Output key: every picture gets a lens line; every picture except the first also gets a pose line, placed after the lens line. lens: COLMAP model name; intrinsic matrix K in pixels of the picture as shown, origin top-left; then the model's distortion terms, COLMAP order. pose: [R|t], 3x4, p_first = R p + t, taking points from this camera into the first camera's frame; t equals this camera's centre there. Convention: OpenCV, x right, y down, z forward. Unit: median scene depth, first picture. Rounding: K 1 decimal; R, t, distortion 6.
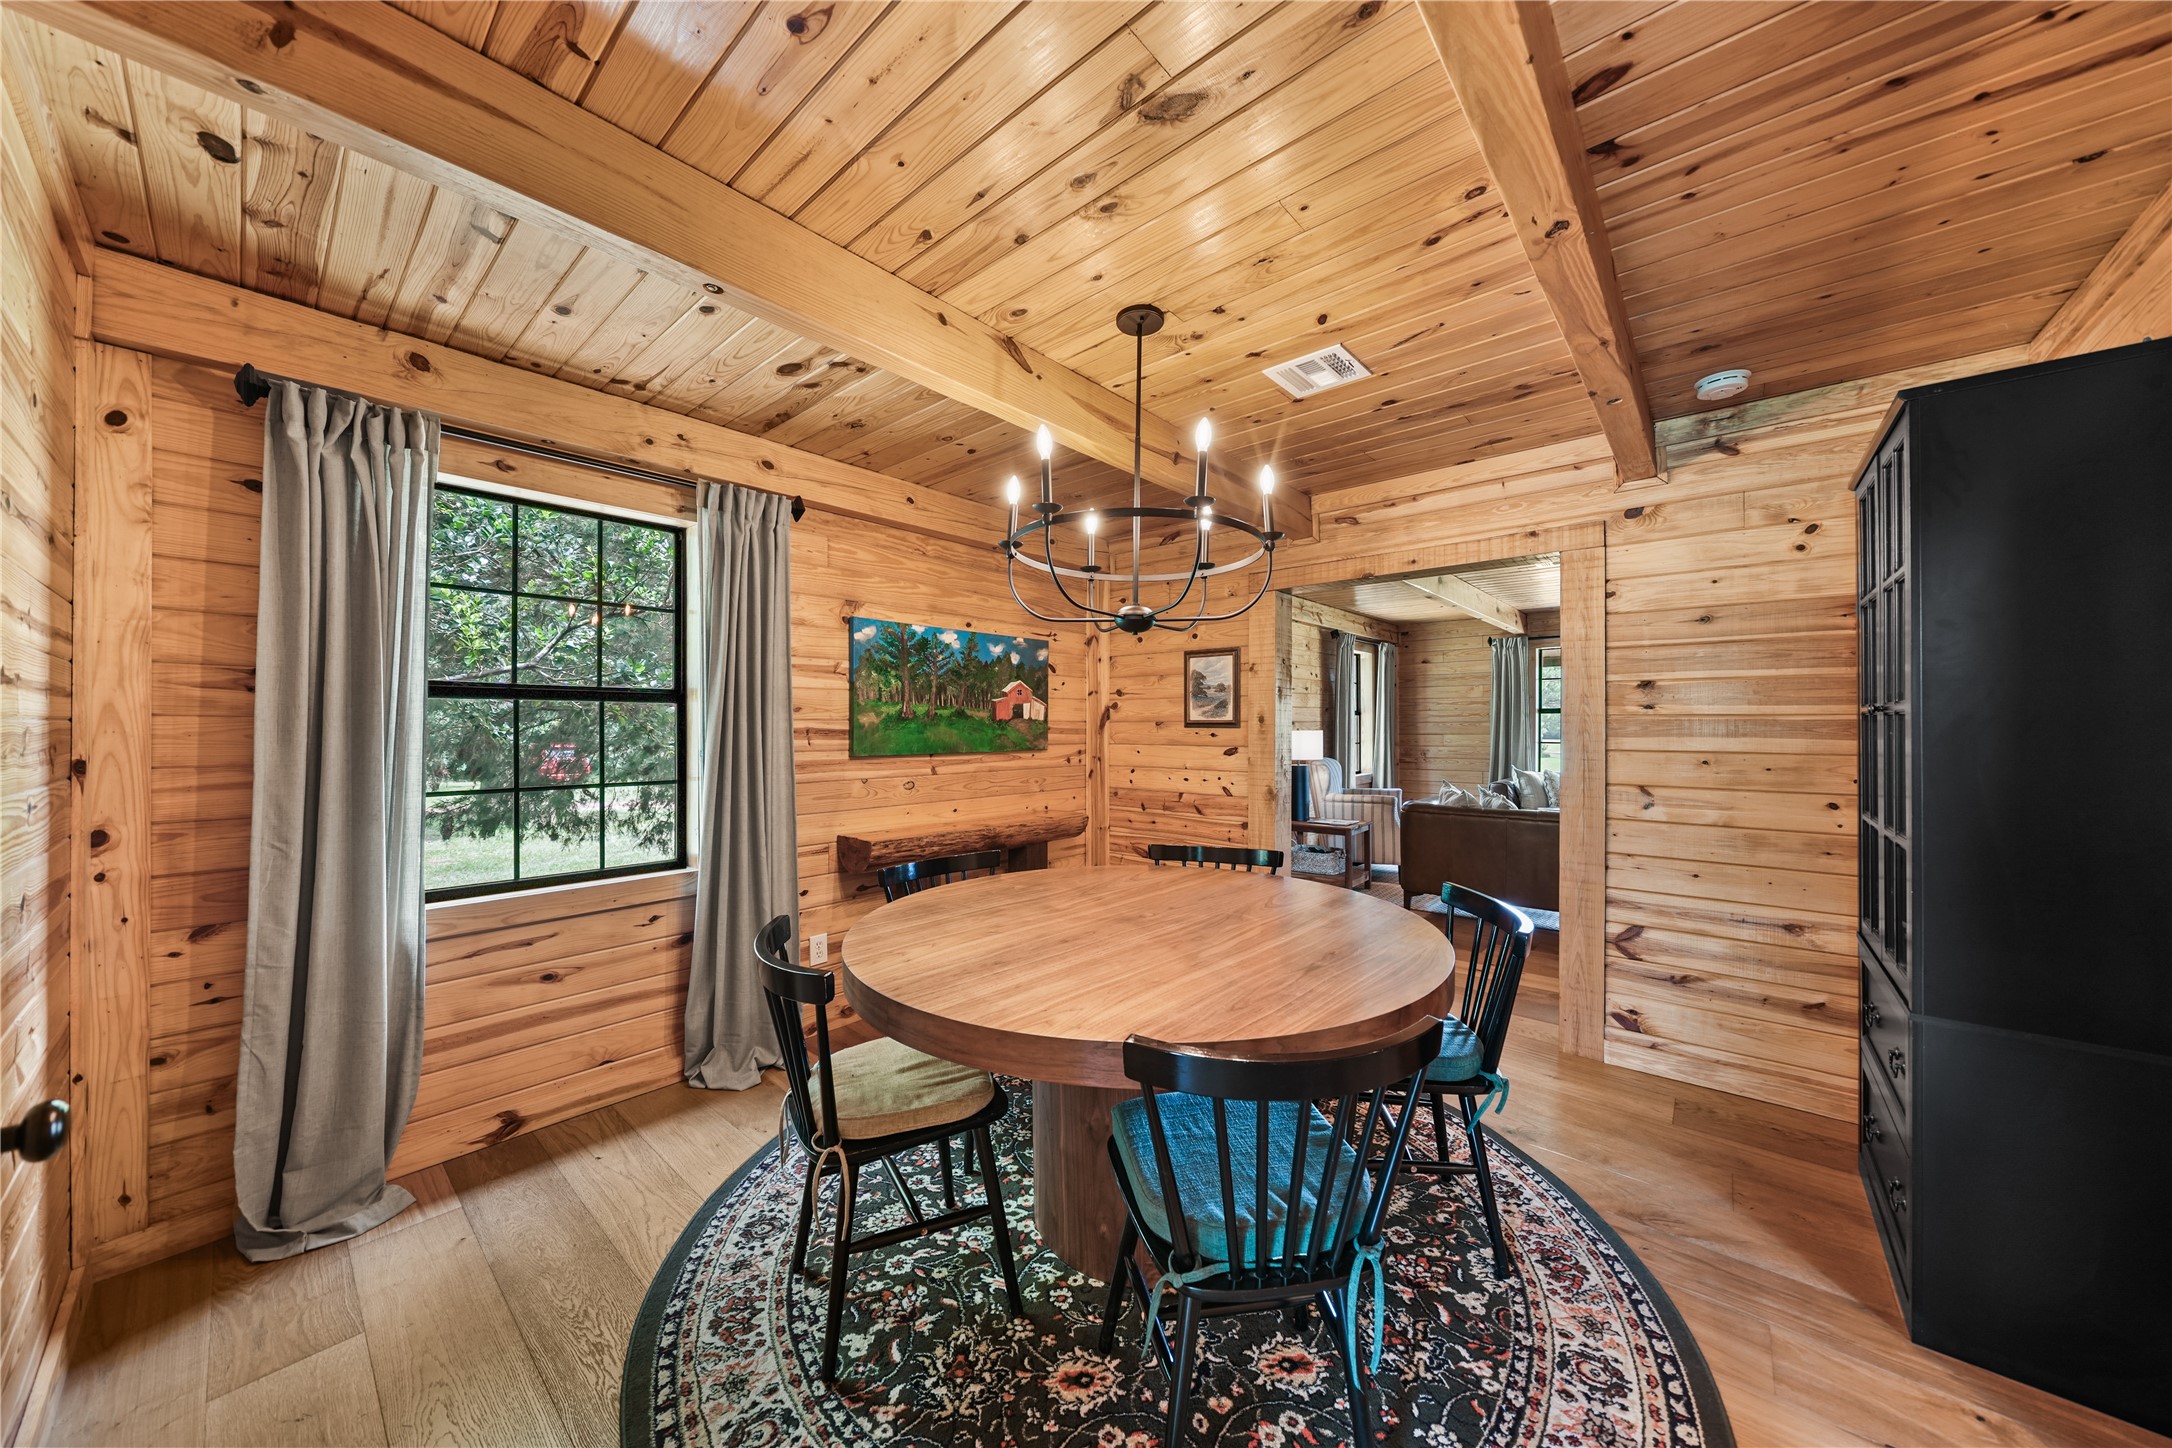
lens RADIAL K [[743.0, 0, 1080.5], [0, 743.0, 721.5], [0, 0, 1]] dist [-0.003097, -0.000396]
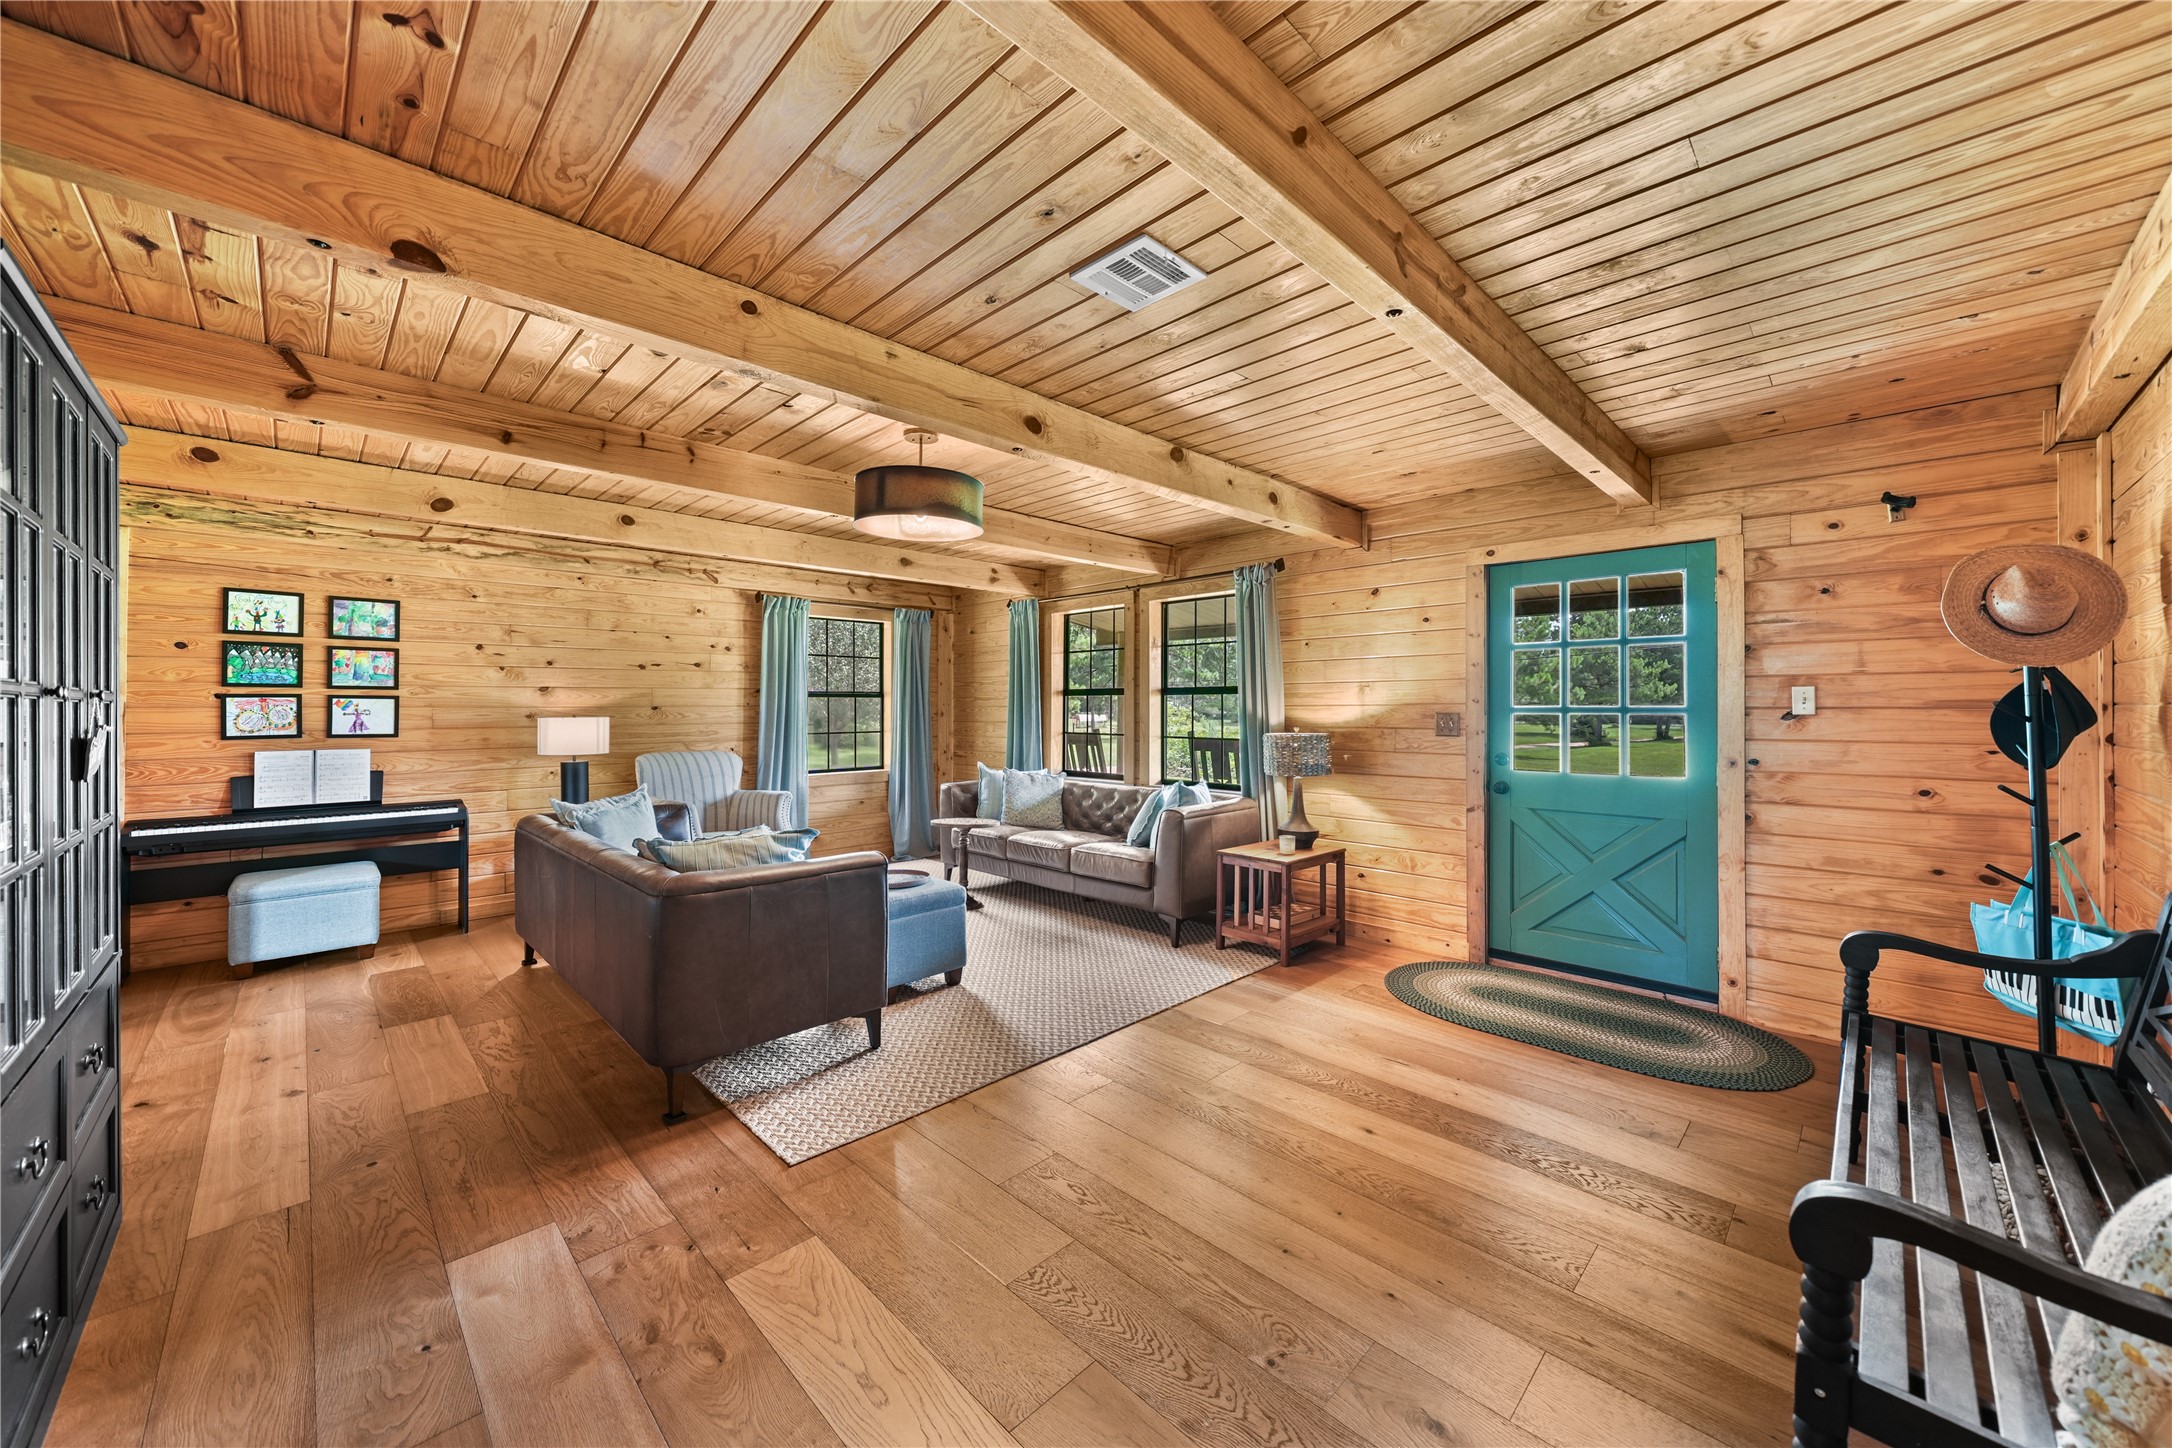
lens RADIAL K [[778.1, 0, 1087.8], [0, 778.1, 709.5], [0, 0, 1]] dist [-0.001121, -0.000093]
pose [[0.997371, 0.000792, -0.072462, 1.531816], [-0.000143, 0.999960, 0.008969, -0.004656], [0.072466, -0.008935, 0.997331, 0.362844]]
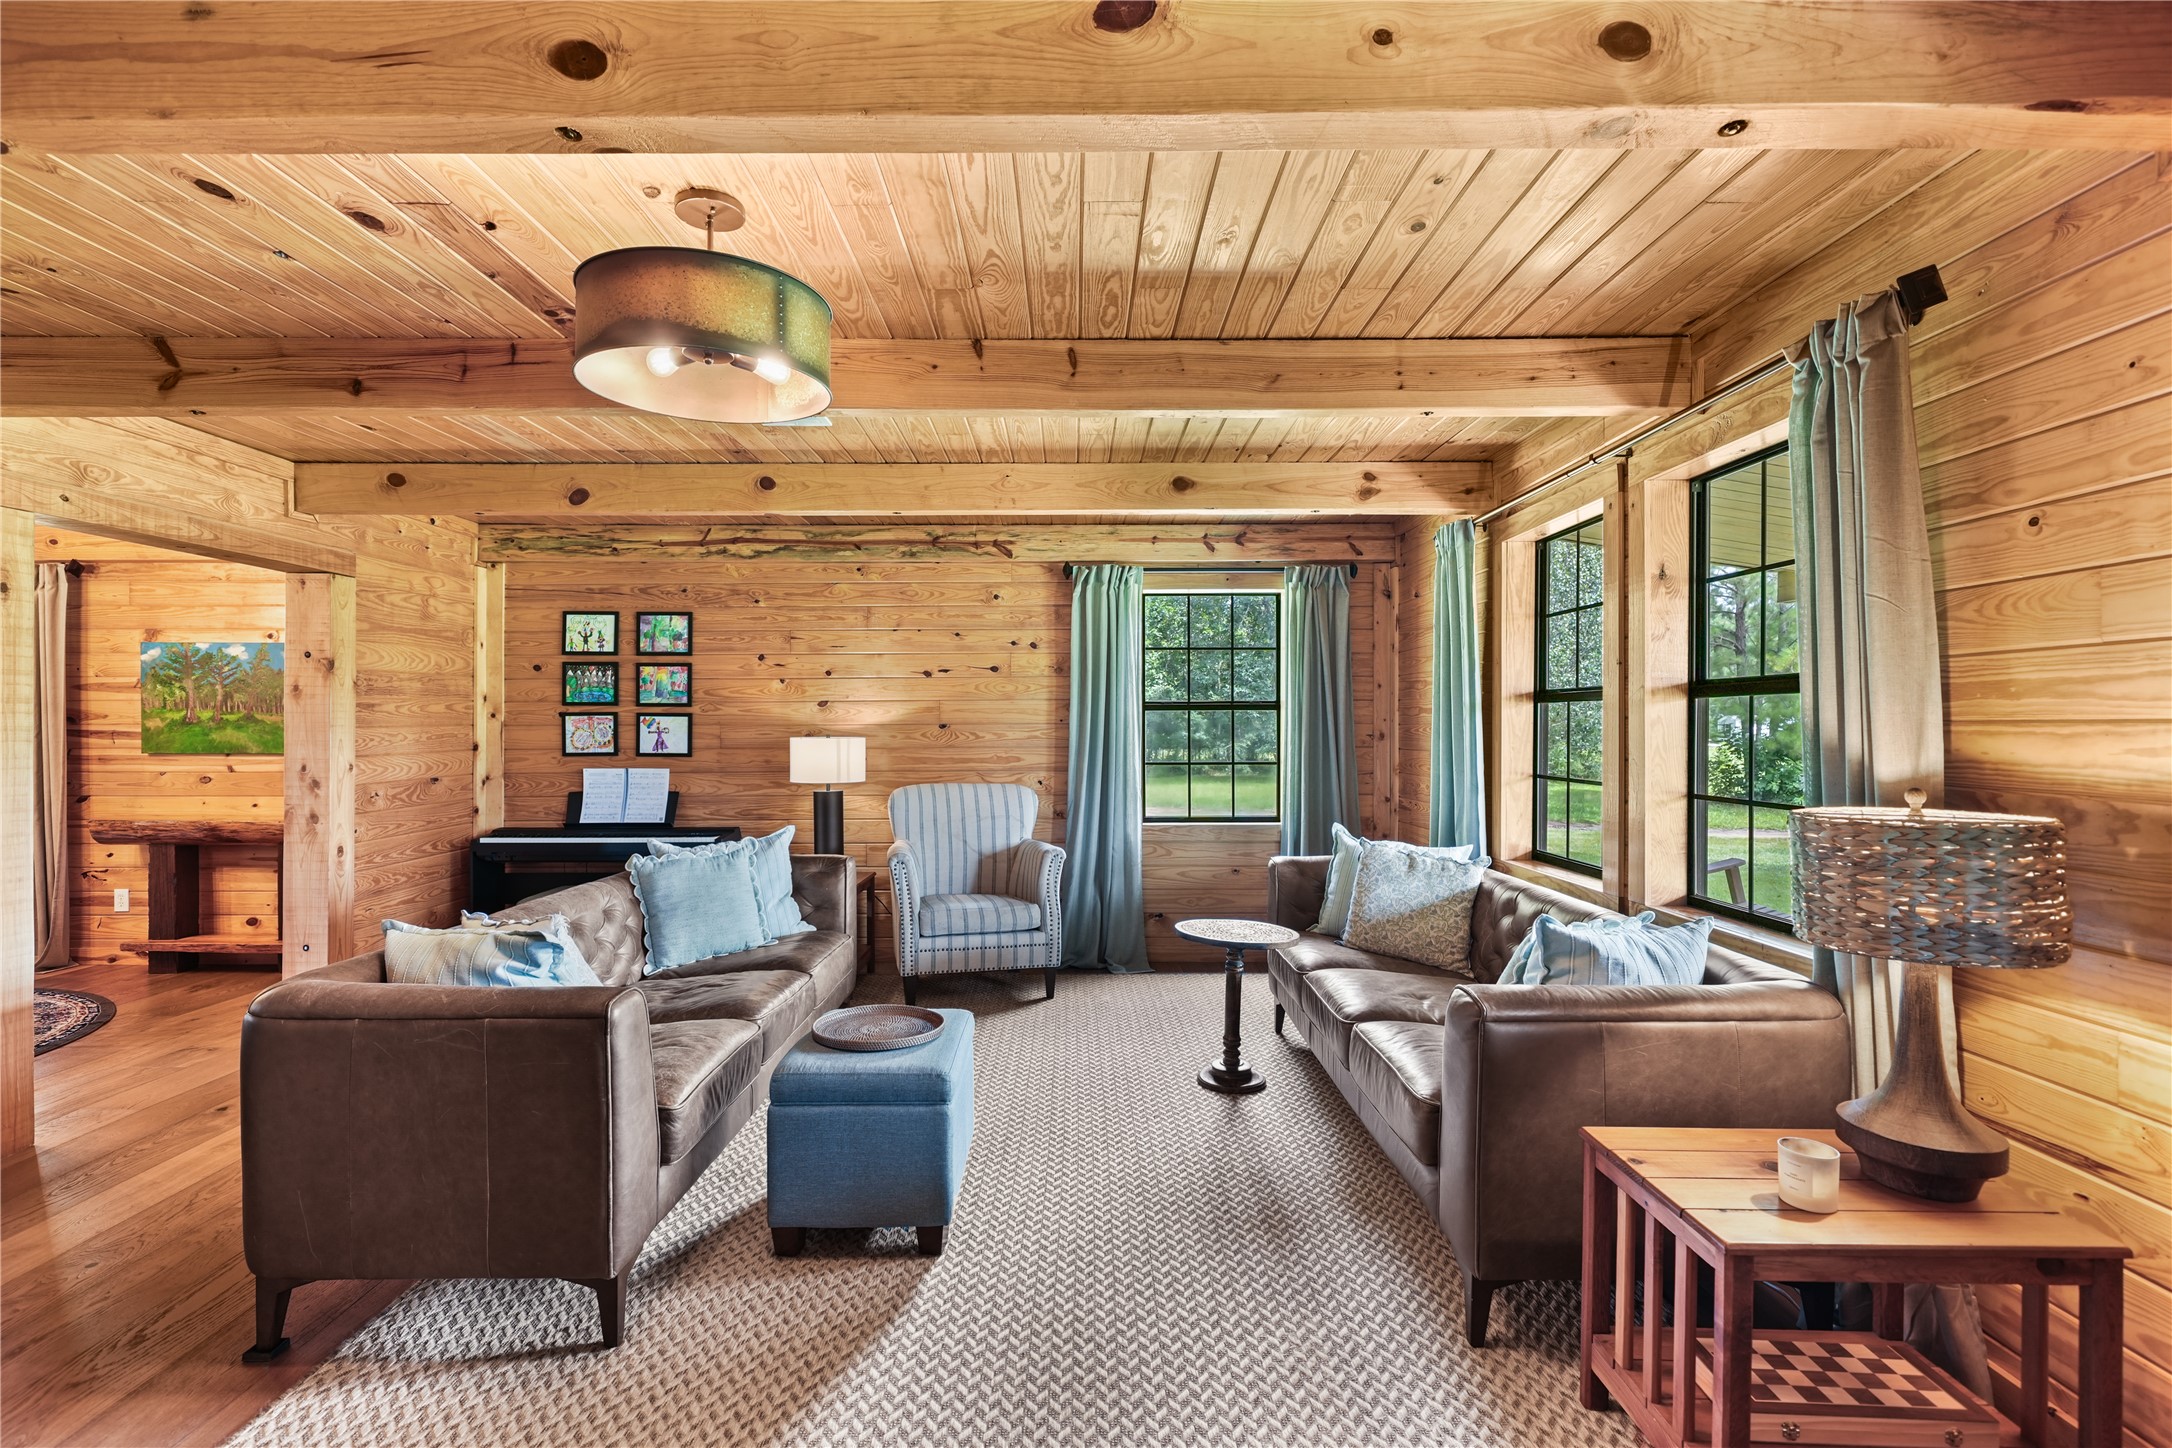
lens RADIAL K [[993.7, 0, 1085.4], [0, 993.7, 726.9], [0, 0, 1]] dist [0.001322, 0.000227]
pose [[0.664665, 0.002768, -0.747136, 1.866508], [0.004544, 0.999960, 0.007747, -0.003266], [0.747128, -0.008545, 0.664626, 0.993195]]
